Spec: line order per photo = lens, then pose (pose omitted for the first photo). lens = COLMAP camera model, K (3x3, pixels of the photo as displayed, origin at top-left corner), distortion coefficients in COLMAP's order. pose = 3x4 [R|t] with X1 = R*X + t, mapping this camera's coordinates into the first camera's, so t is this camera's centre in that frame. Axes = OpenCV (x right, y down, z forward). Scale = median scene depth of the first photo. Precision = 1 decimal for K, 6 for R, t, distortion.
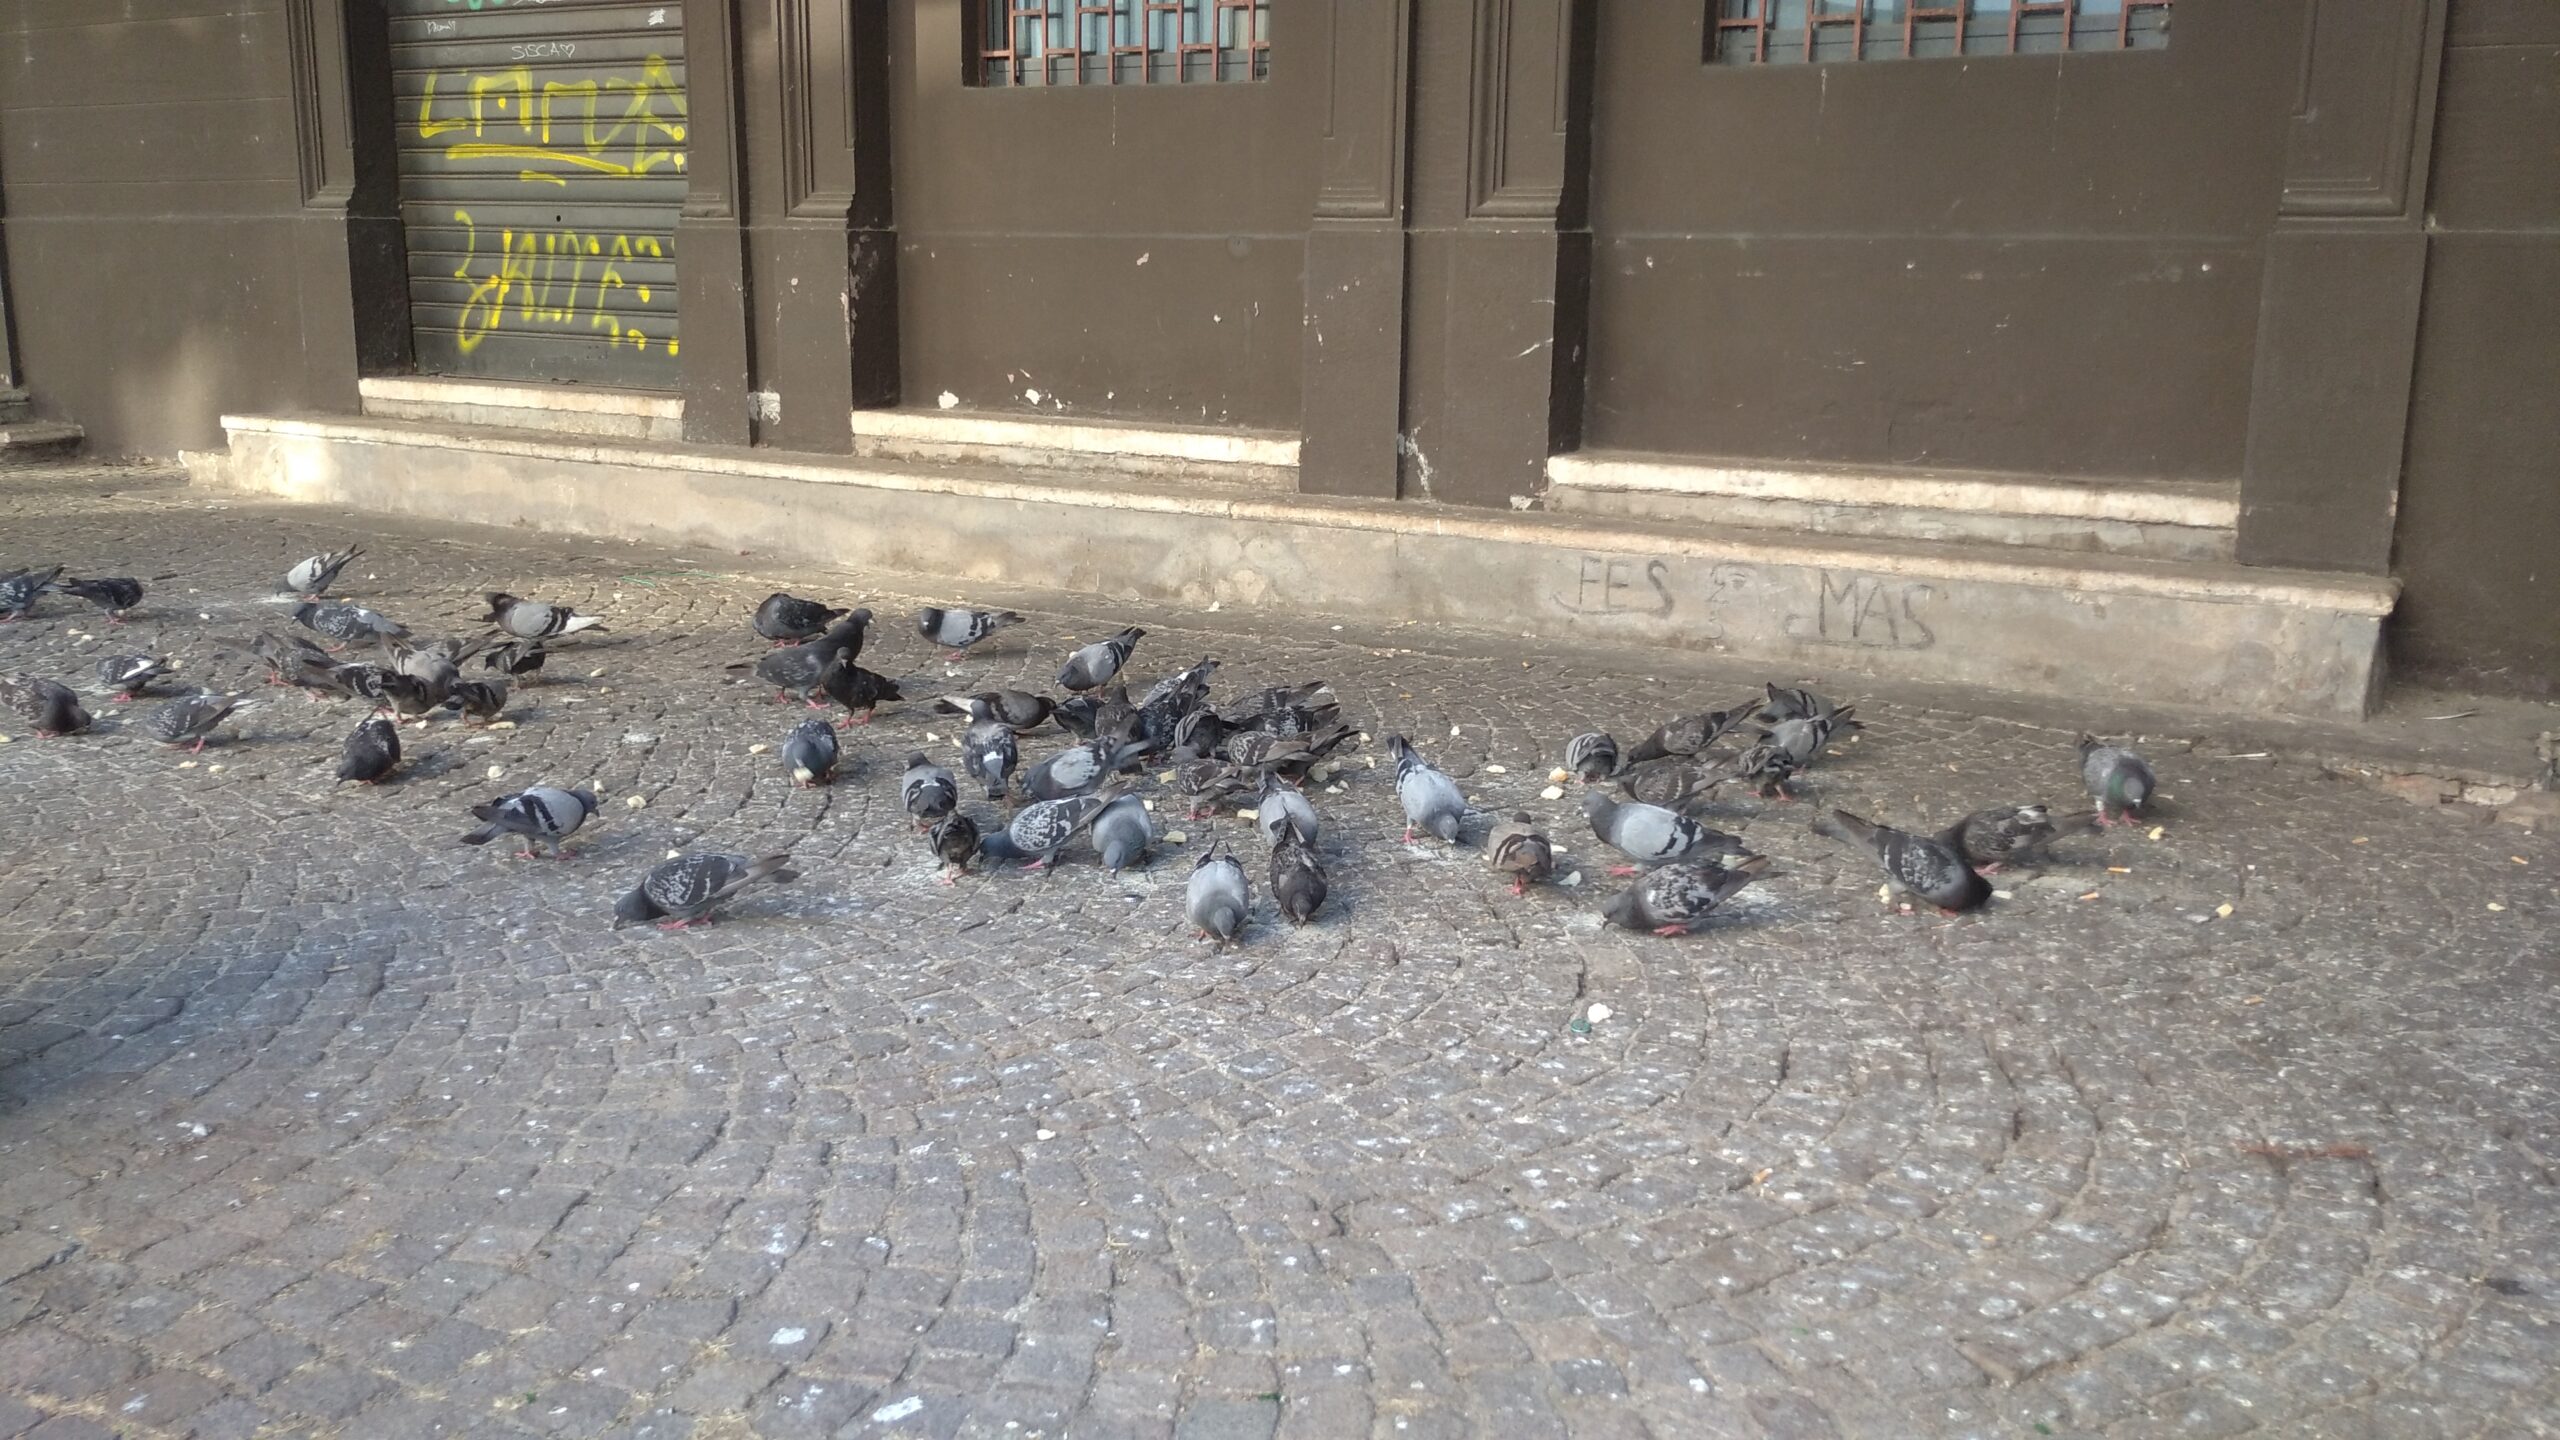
lens RADIAL K [[2110.5, 0, 1274.7], [0, 2110.5, 725.1], [0, 0, 1]] dist [0.093127, -0.141661]
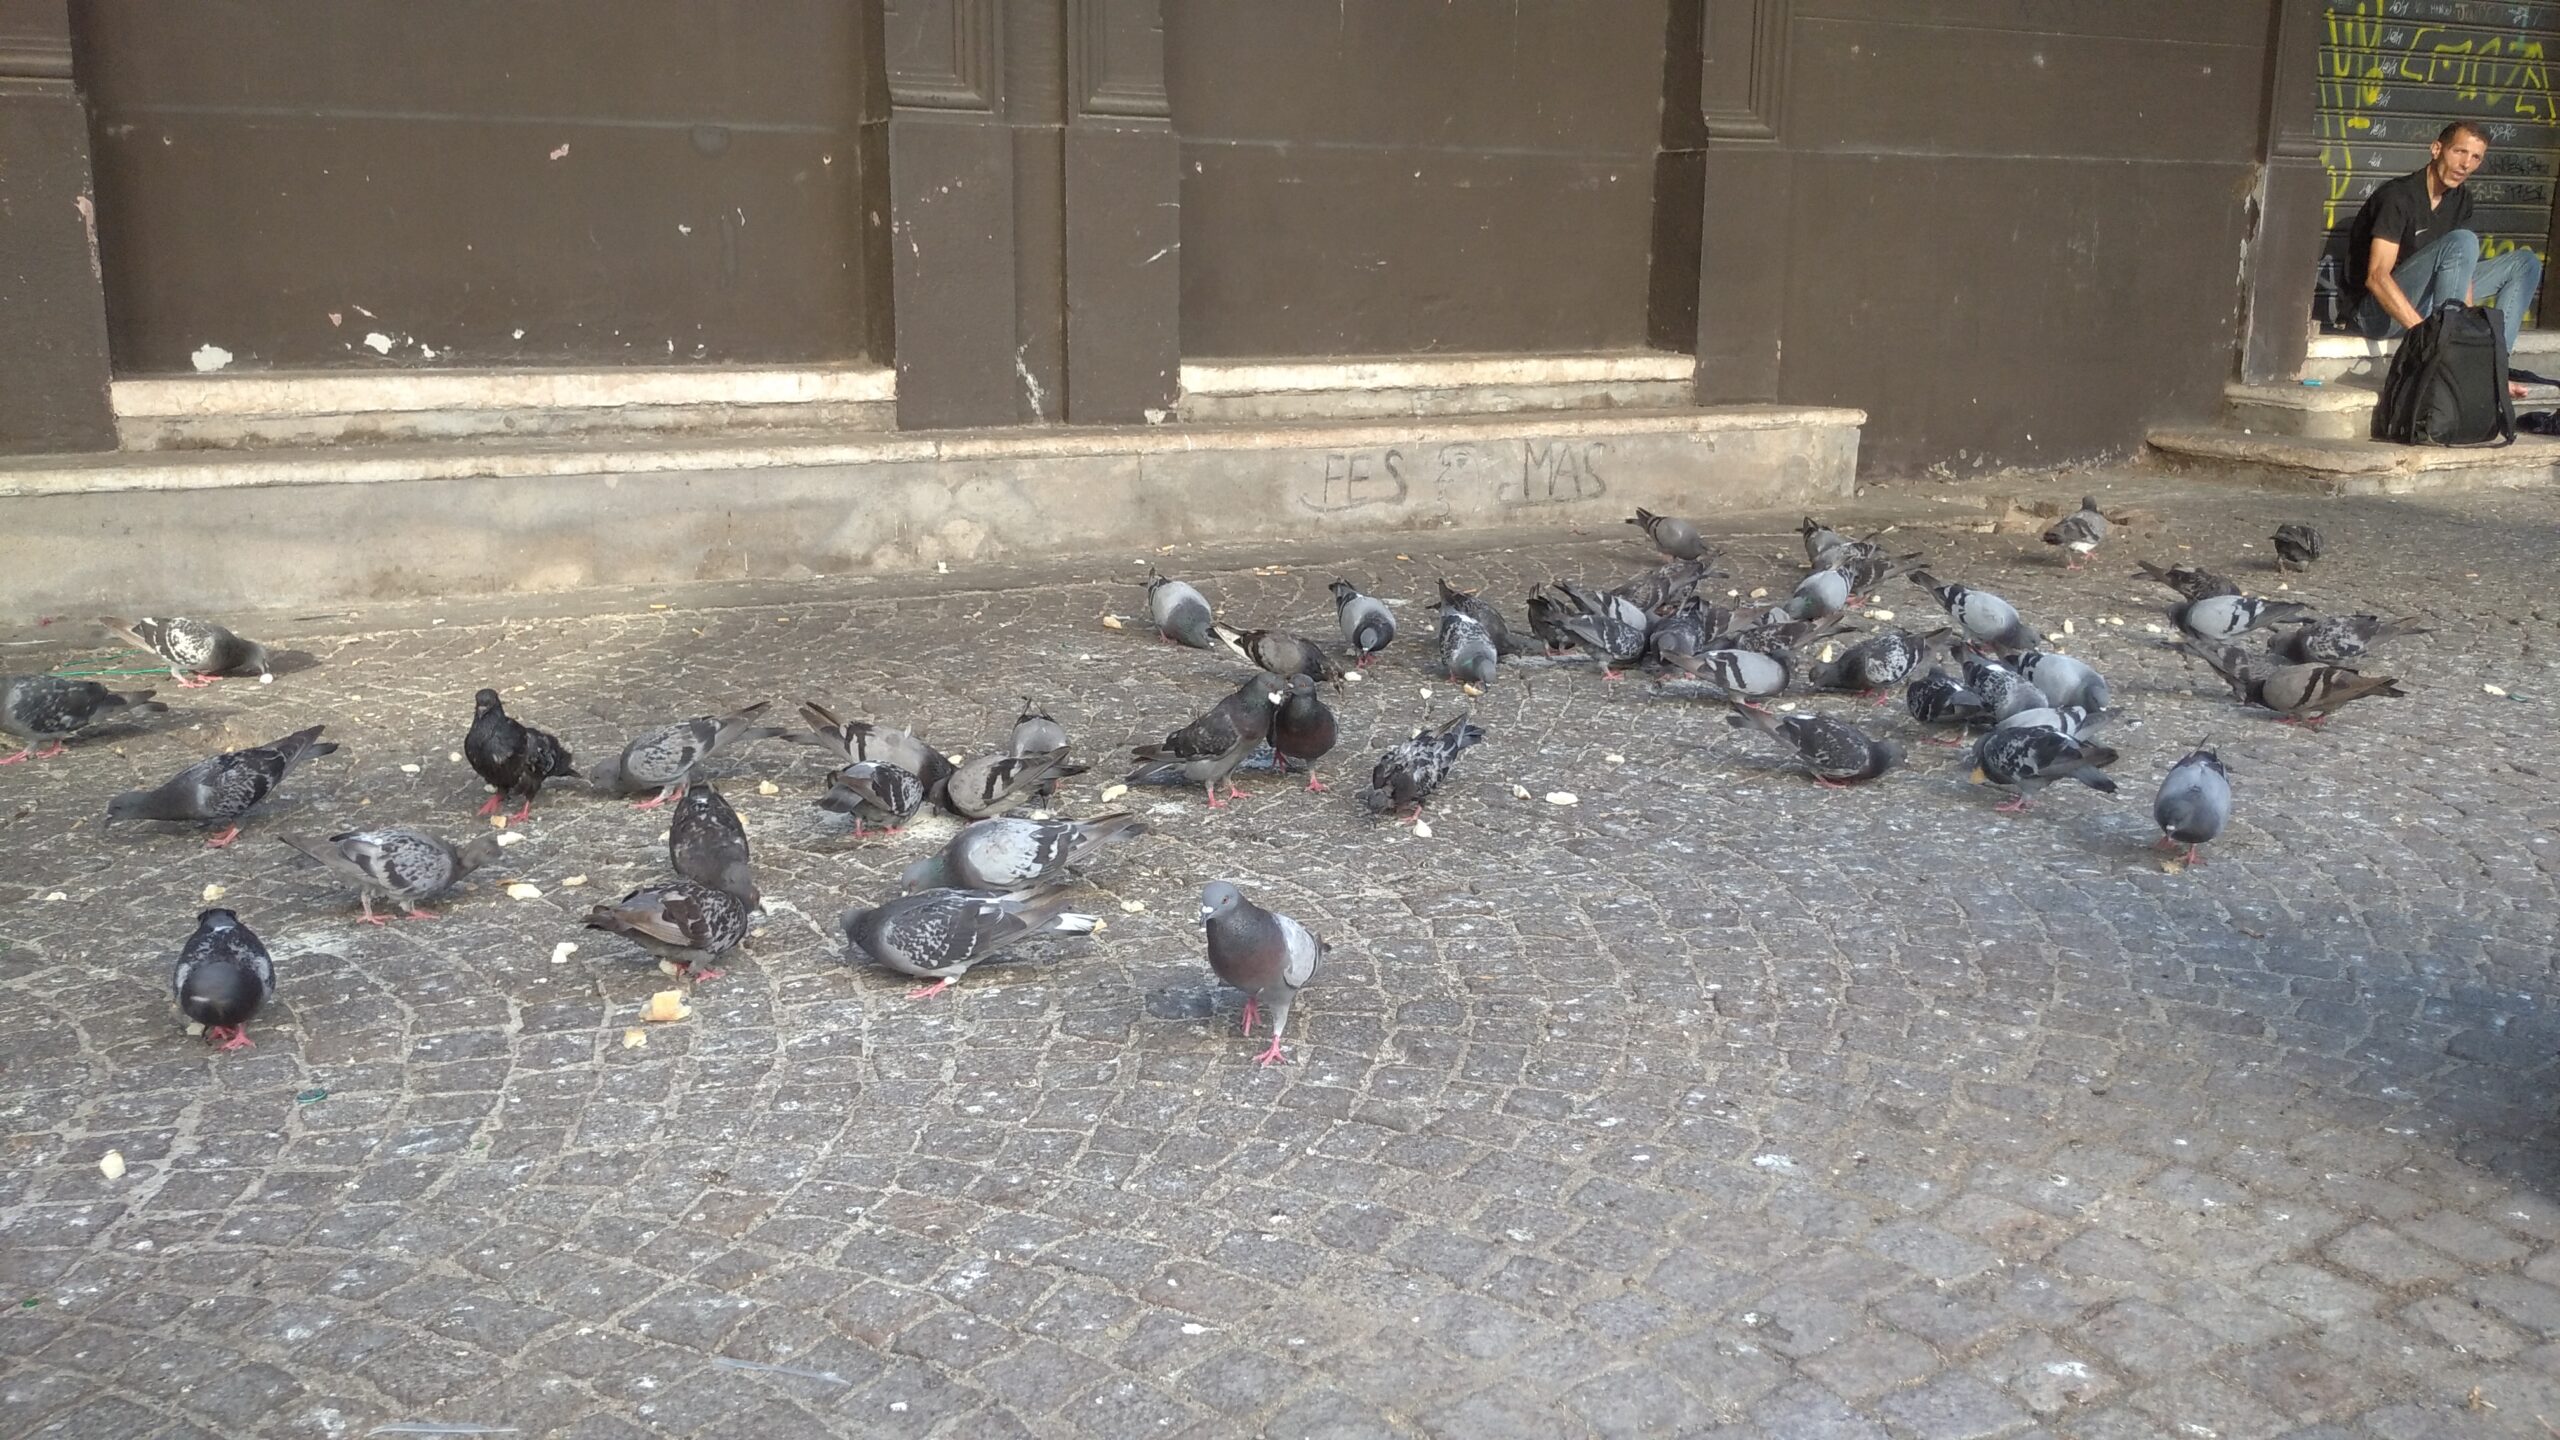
lens RADIAL K [[2110.5, 0, 1273.8], [0, 2110.5, 730.0], [0, 0, 1]] dist [0.093127, -0.141661]
pose [[0.532542, -0.197962, 0.822928, -0.658298], [0.181234, 0.976384, 0.117596, -0.067112], [-0.826773, 0.086518, 0.555843, 0.419168]]
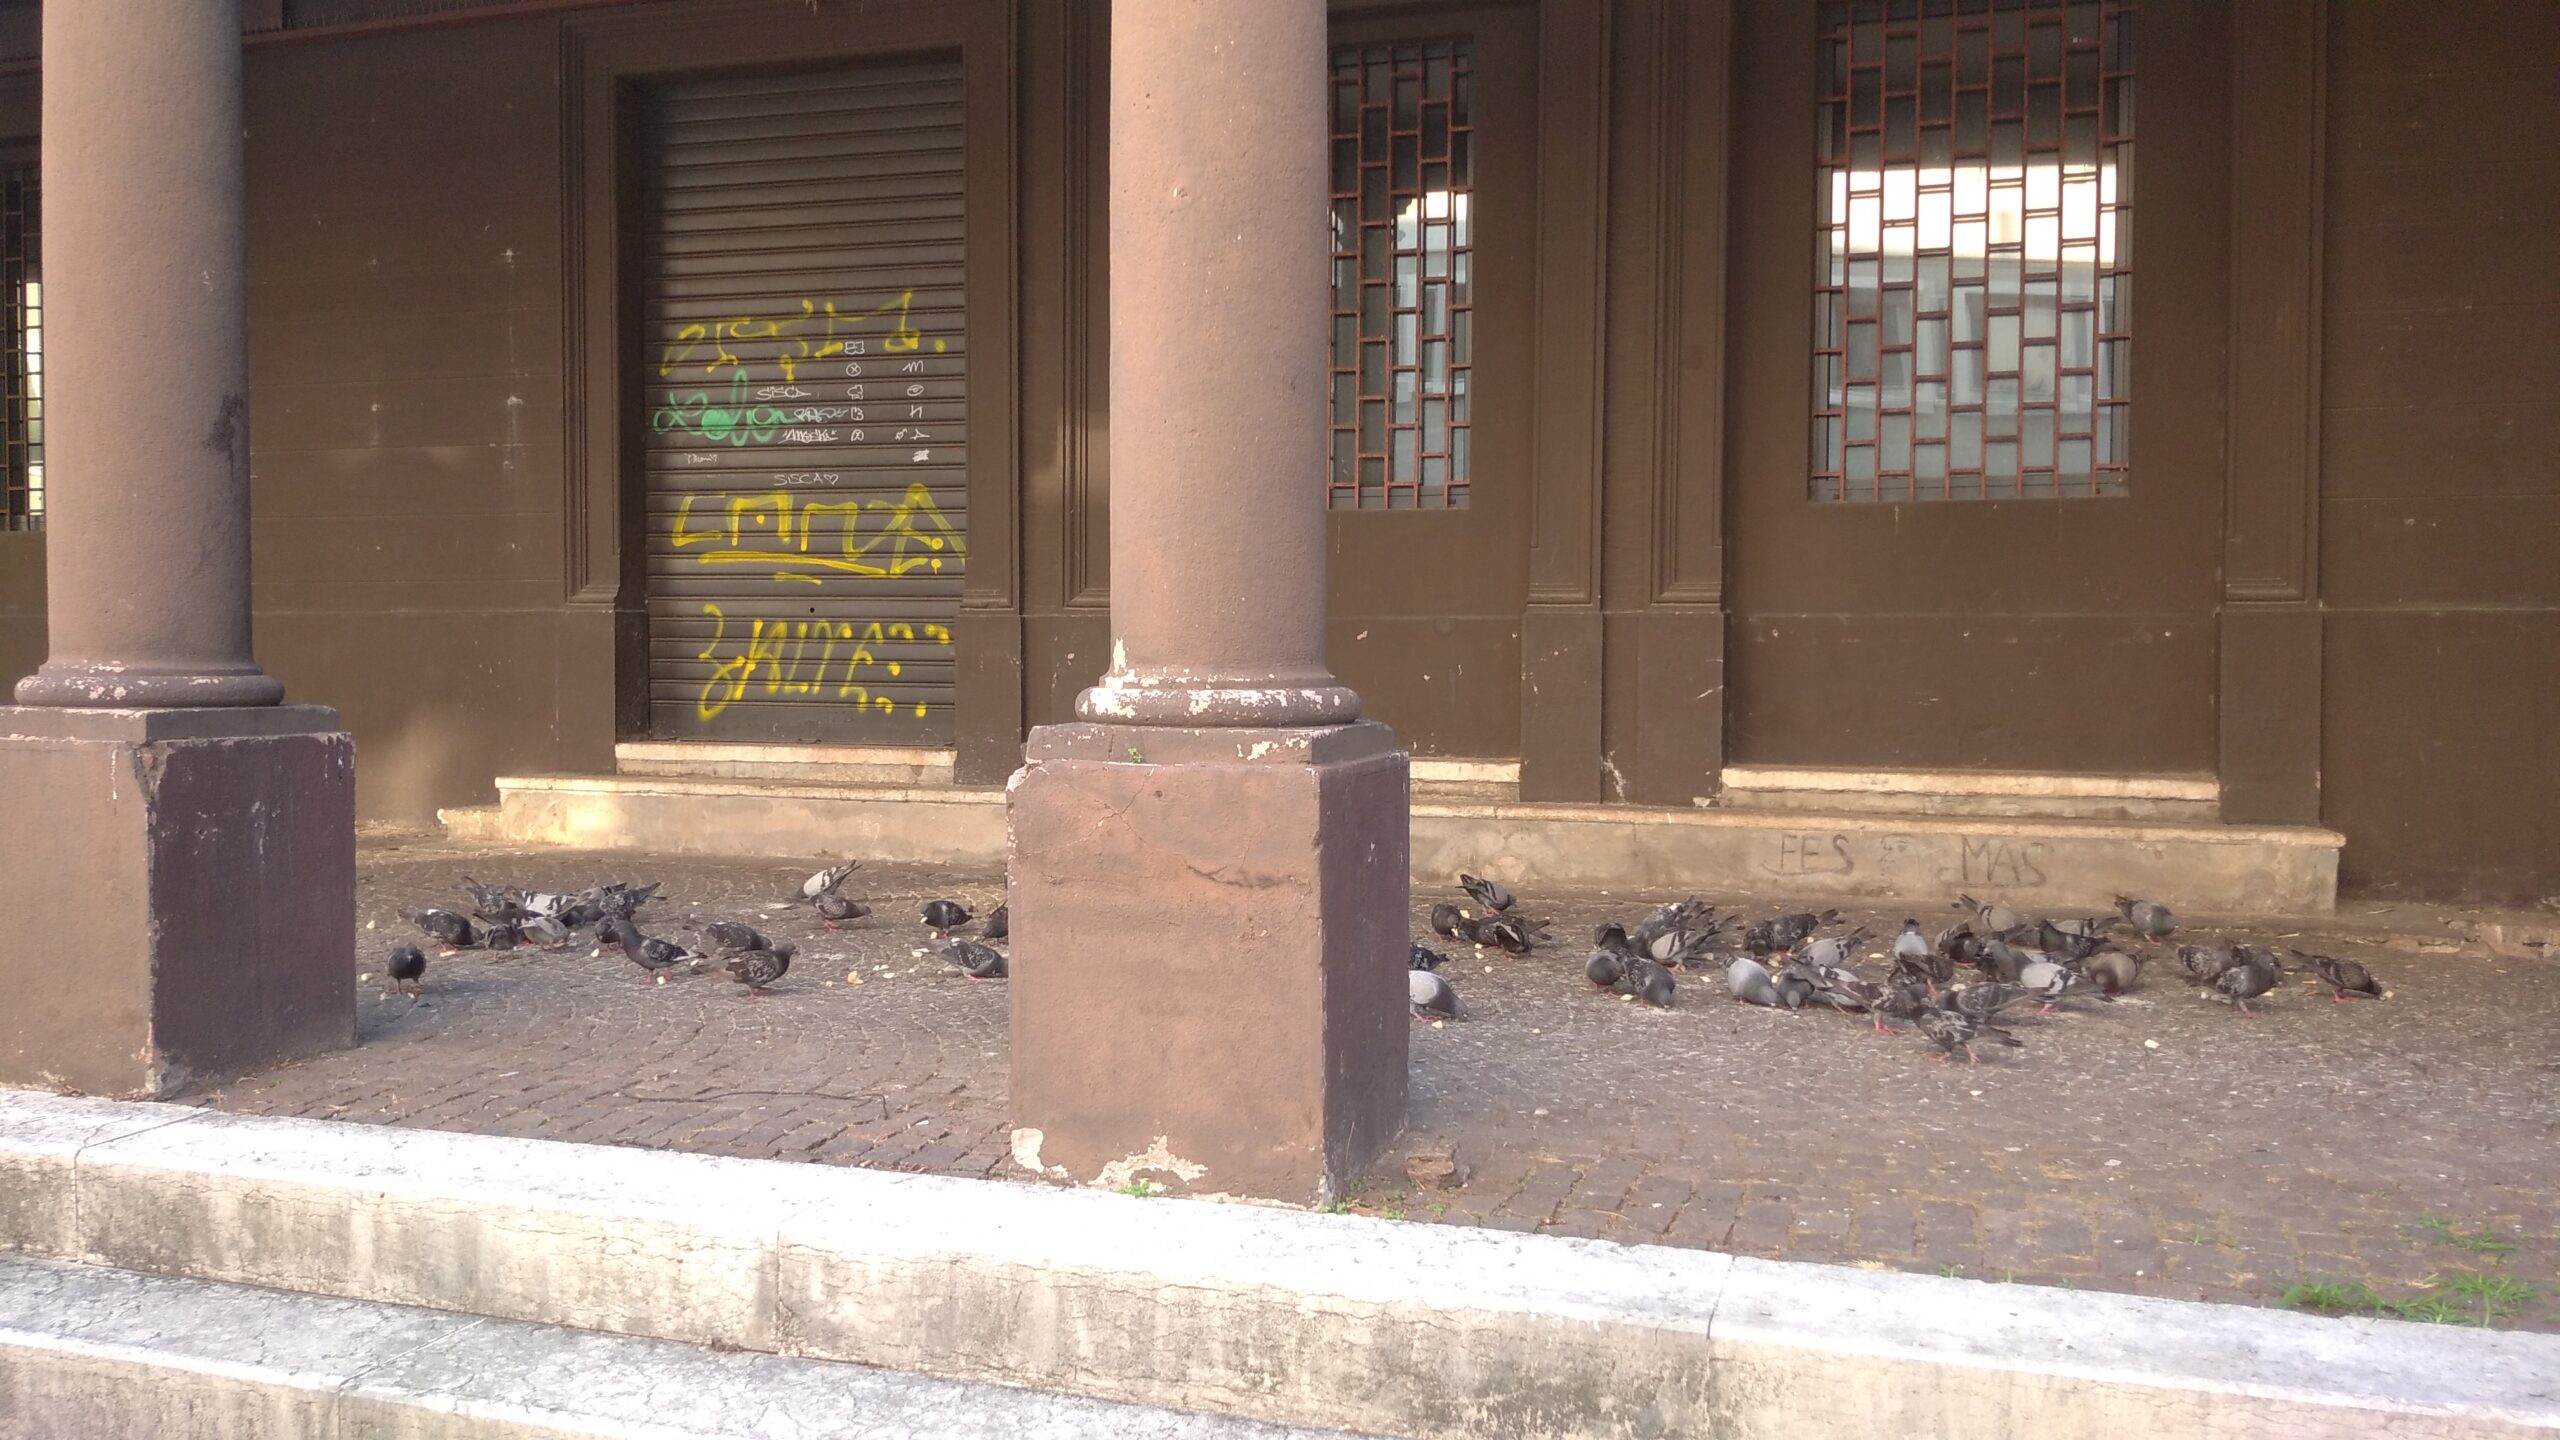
lens RADIAL K [[2110.5, 0, 1282.0], [0, 2110.5, 726.1], [0, 0, 1]] dist [0.093127, -0.141661]
pose [[0.976955, -0.018348, 0.212656, -0.434525], [0.055092, 0.984216, -0.168178, 0.062470], [-0.206213, 0.176018, 0.962545, -0.280991]]
